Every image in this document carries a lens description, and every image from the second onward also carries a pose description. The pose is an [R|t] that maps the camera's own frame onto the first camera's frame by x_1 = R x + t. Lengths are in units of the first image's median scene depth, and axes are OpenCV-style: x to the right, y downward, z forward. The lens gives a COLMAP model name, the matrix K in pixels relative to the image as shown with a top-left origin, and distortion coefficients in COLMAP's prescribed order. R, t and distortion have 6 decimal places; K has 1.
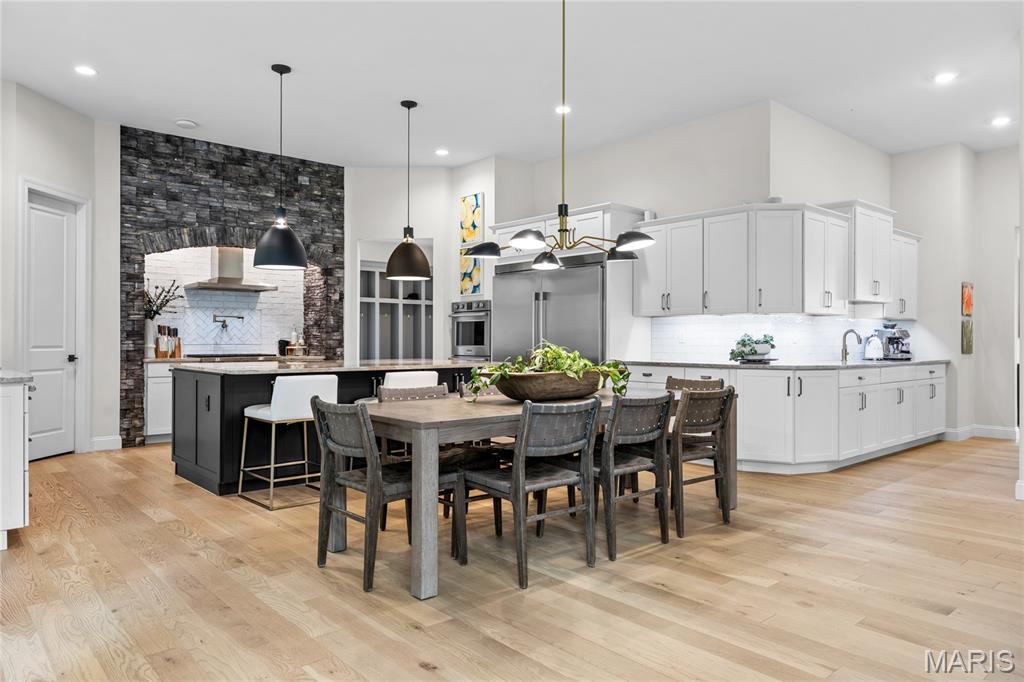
lens RADIAL K [[672.0, 0, 518.3], [0, 672.0, 337.7], [0, 0, 1]] dist [0.004461, 0.001155]
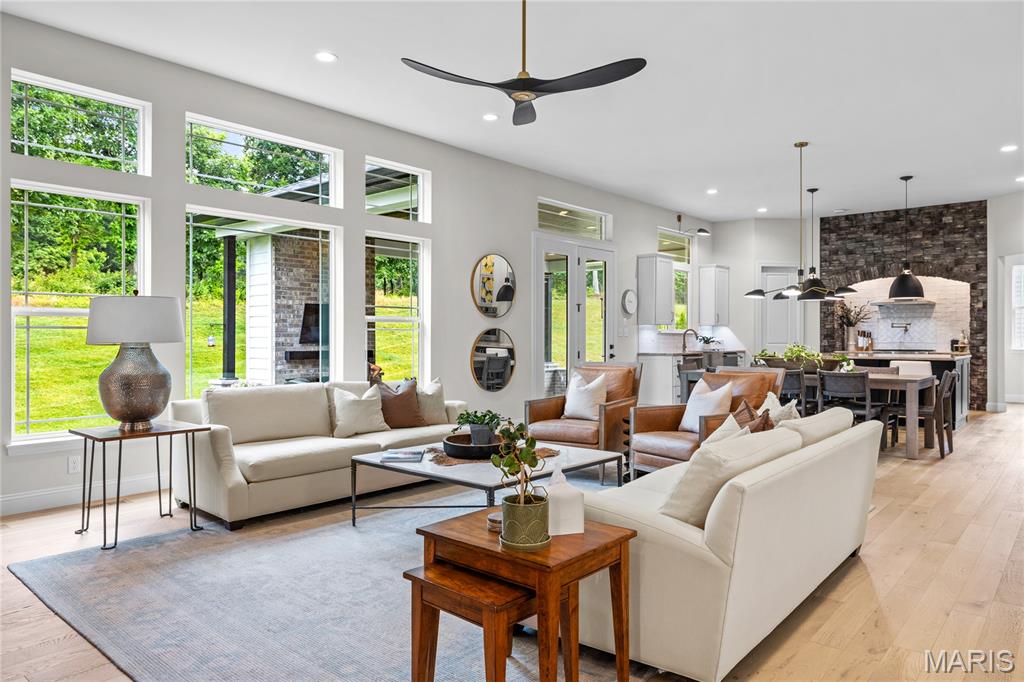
lens RADIAL K [[672.0, 0, 518.3], [0, 672.0, 337.7], [0, 0, 1]] dist [0.004461, 0.001155]
pose [[0.158012, -0.000210, -0.987437, 0.954323], [0.004192, 0.999991, 0.000458, -0.005674], [0.987428, -0.004211, 0.158011, -0.053622]]
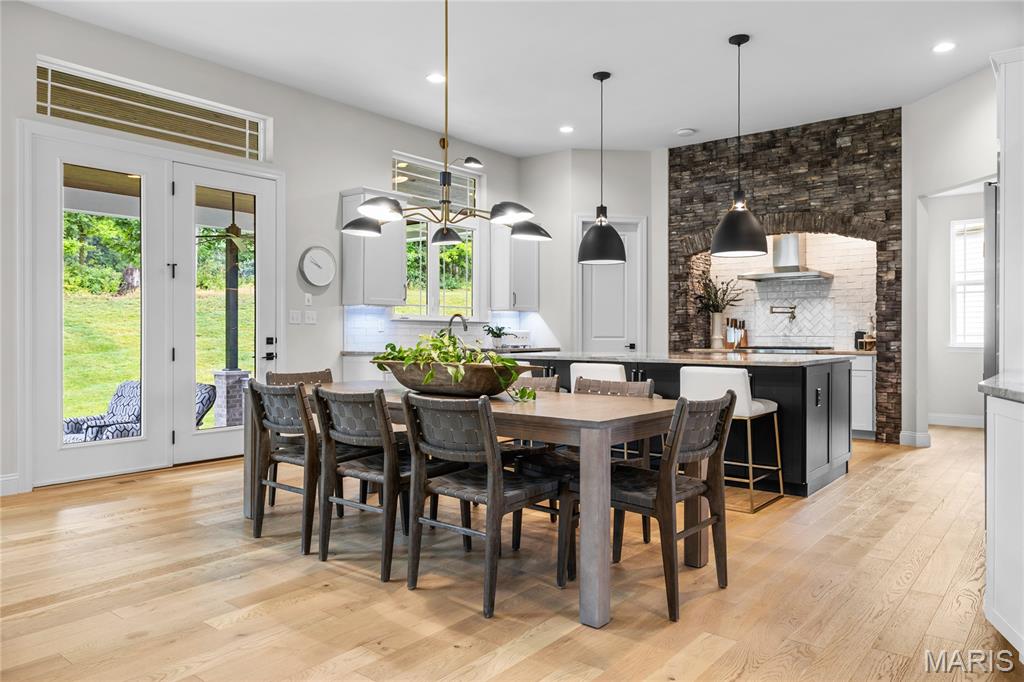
lens RADIAL K [[687.8, 0, 515.7], [0, 687.8, 335.3], [0, 0, 1]] dist [0.000387, -0.000053]
pose [[0.182865, -0.000024, -0.983138, 0.503364], [0.002314, 0.999997, 0.000406, 0.007932], [0.983135, -0.002349, 0.182864, 0.484853]]
